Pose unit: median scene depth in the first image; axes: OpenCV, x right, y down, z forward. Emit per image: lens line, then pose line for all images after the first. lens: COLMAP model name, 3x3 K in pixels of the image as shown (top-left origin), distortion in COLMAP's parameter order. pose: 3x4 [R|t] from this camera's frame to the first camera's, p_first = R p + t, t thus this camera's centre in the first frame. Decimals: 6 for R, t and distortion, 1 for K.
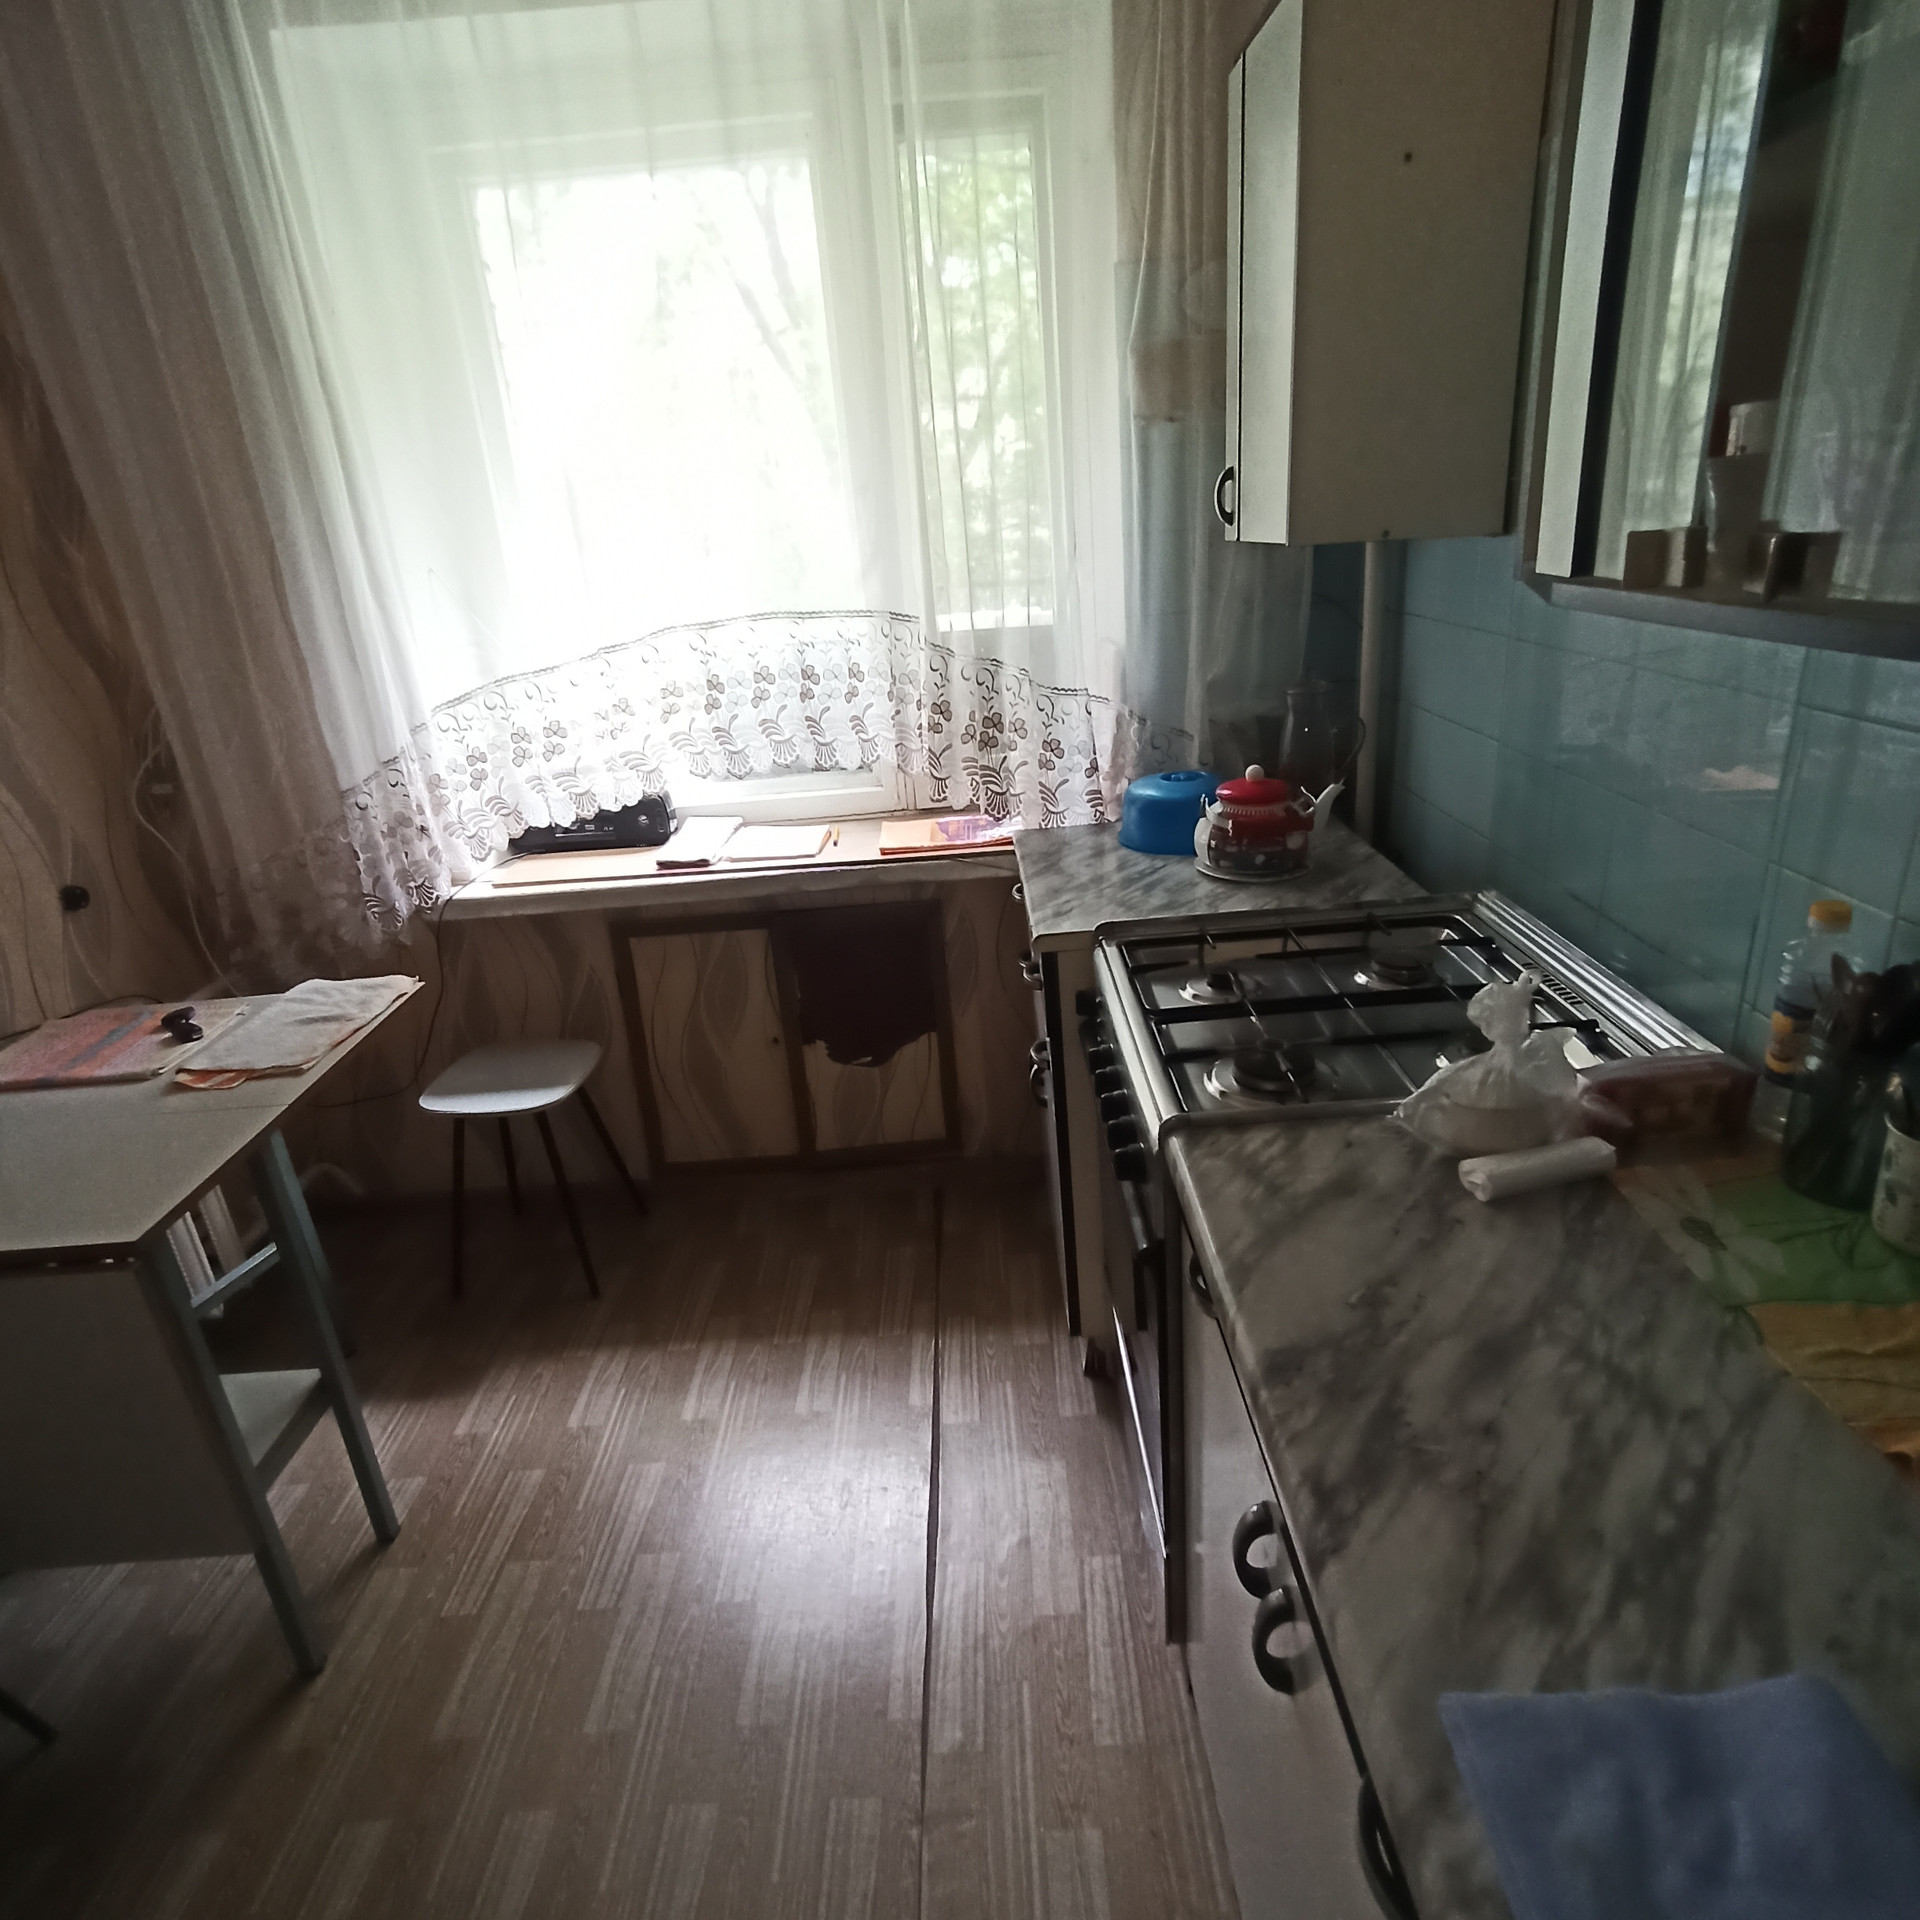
lens RADIAL K [[1159.9, 0, 960.0], [0, 1159.9, 960.0], [0, 0, 1]] dist [-0.069032, 0.057765]
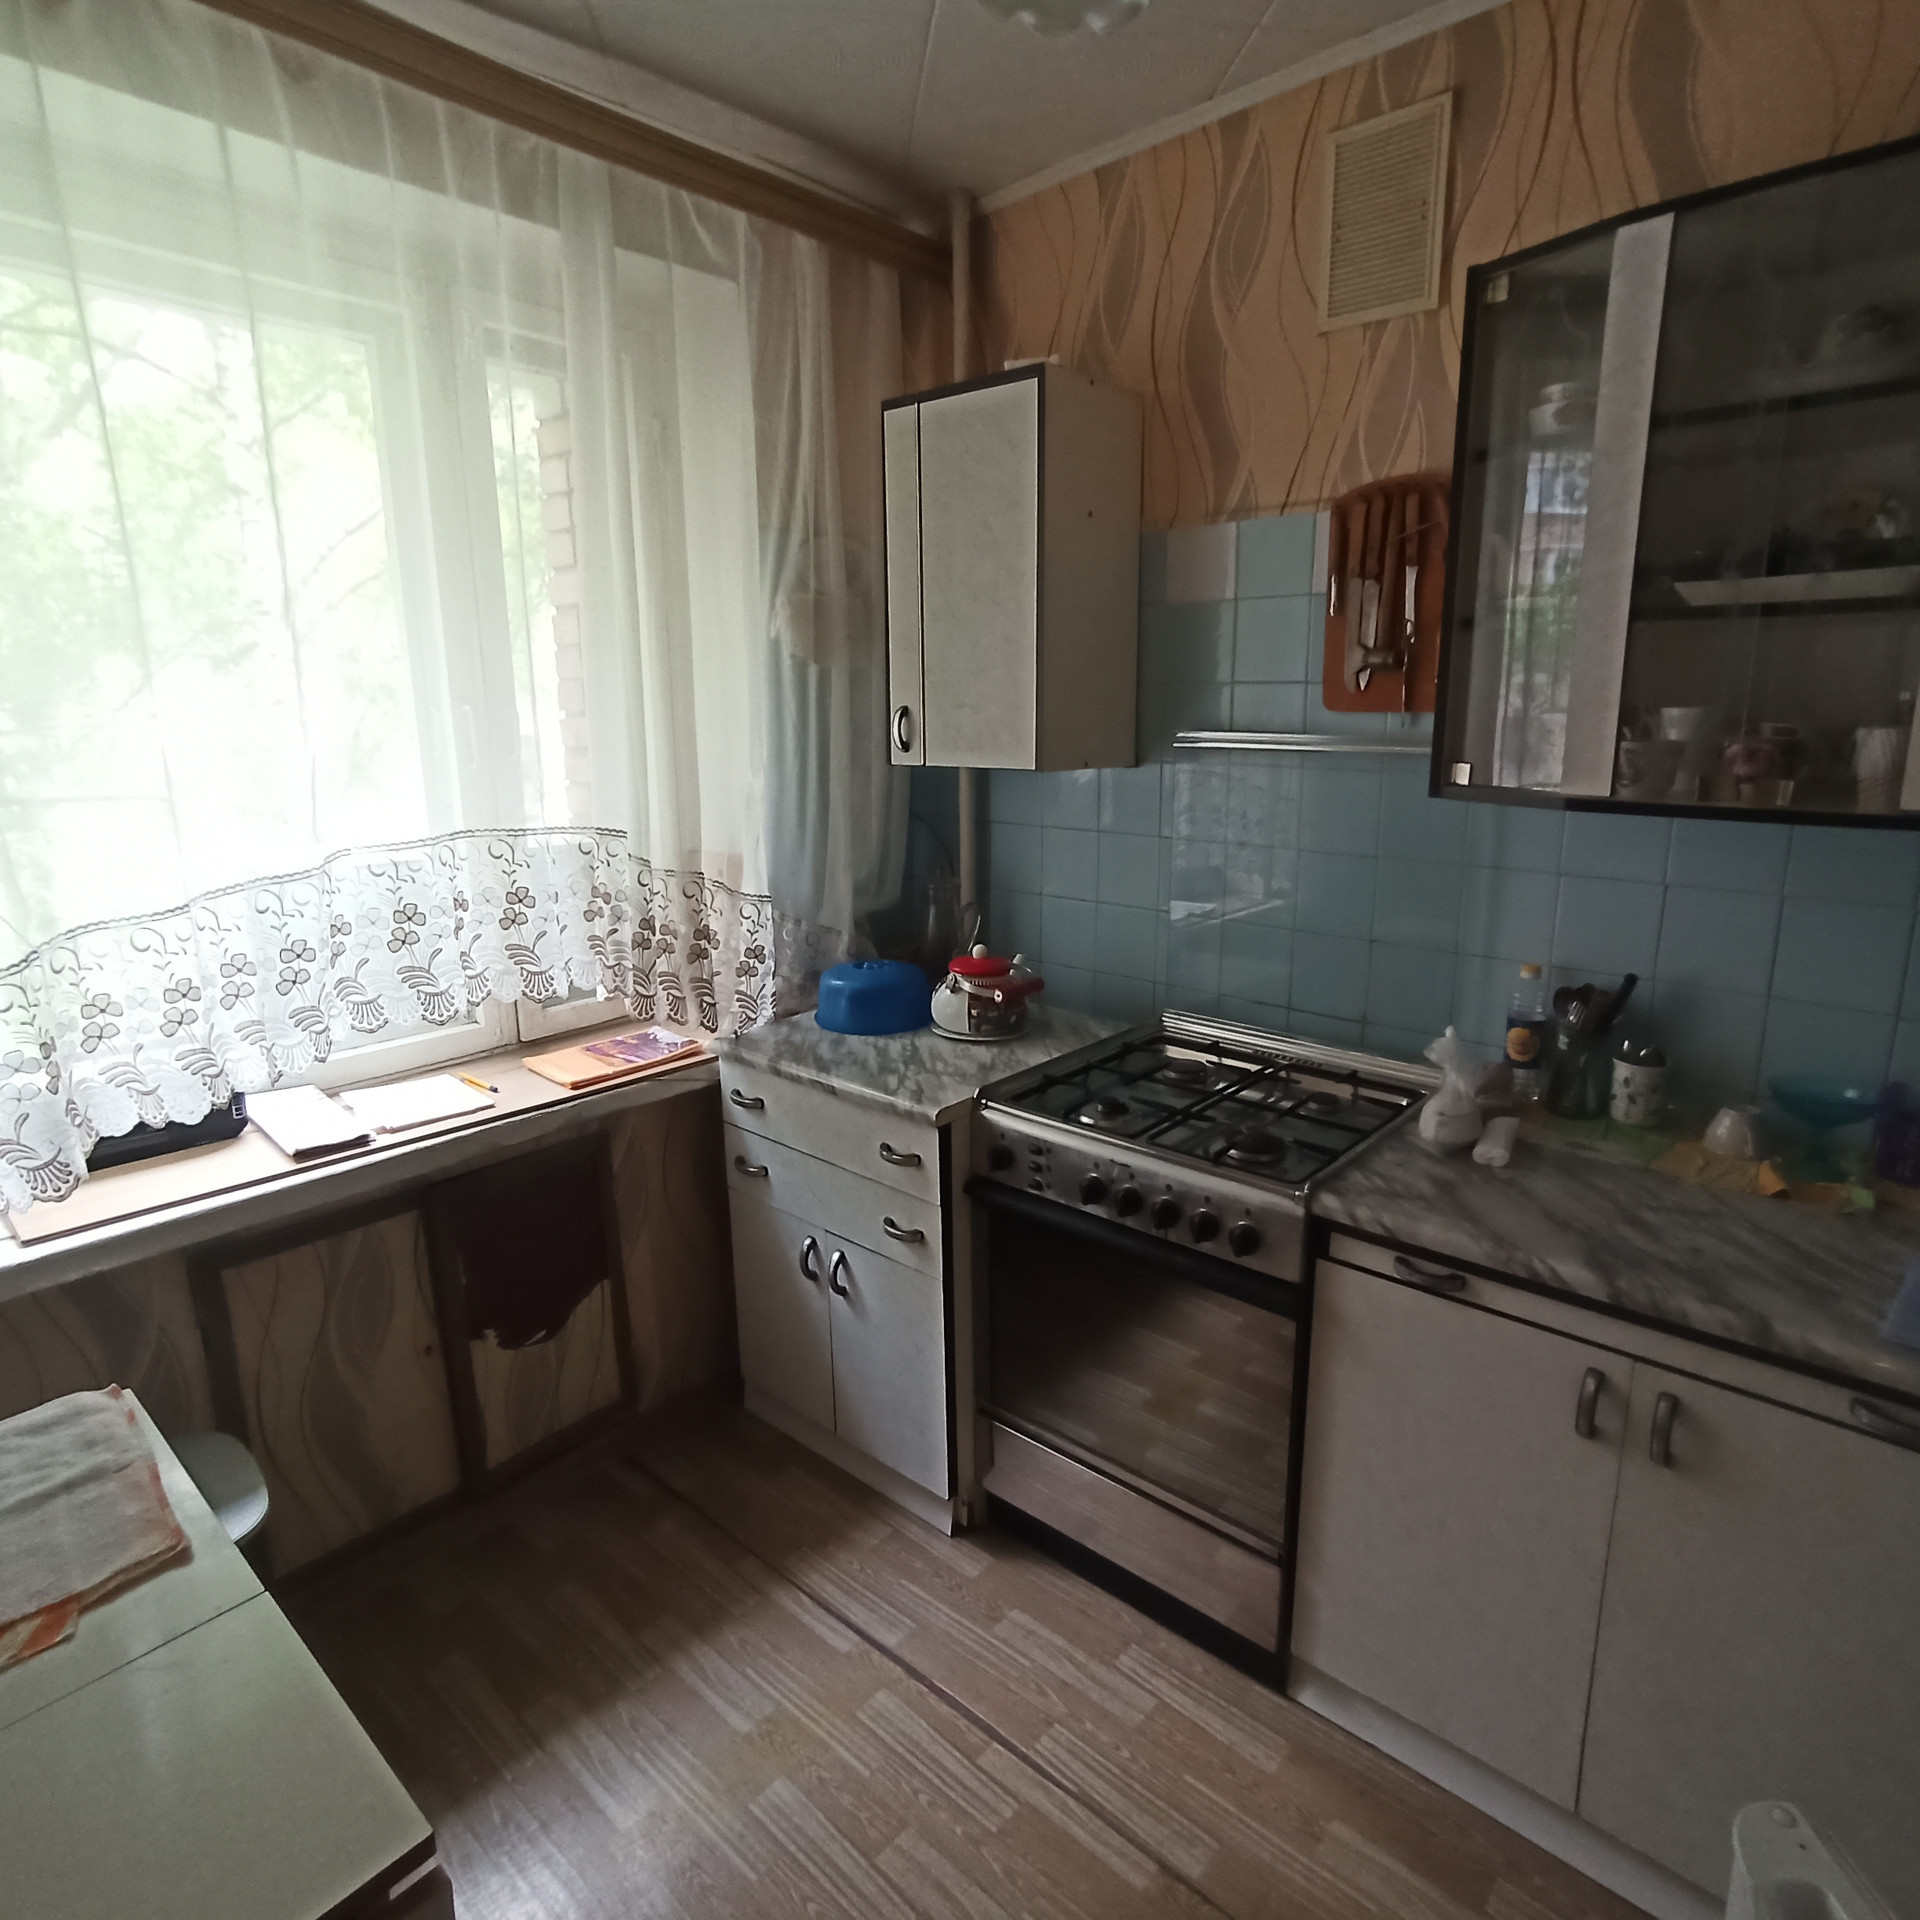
lens RADIAL K [[1141.5, 0, 960.0], [0, 1141.5, 960.0], [0, 0, 1]] dist [-0.033840, -0.000233]
pose [[0.672625, -0.096633, 0.733647, -0.525310], [0.227716, 0.970356, -0.080965, -0.051204], [-0.704074, 0.221522, 0.674691, 0.177952]]
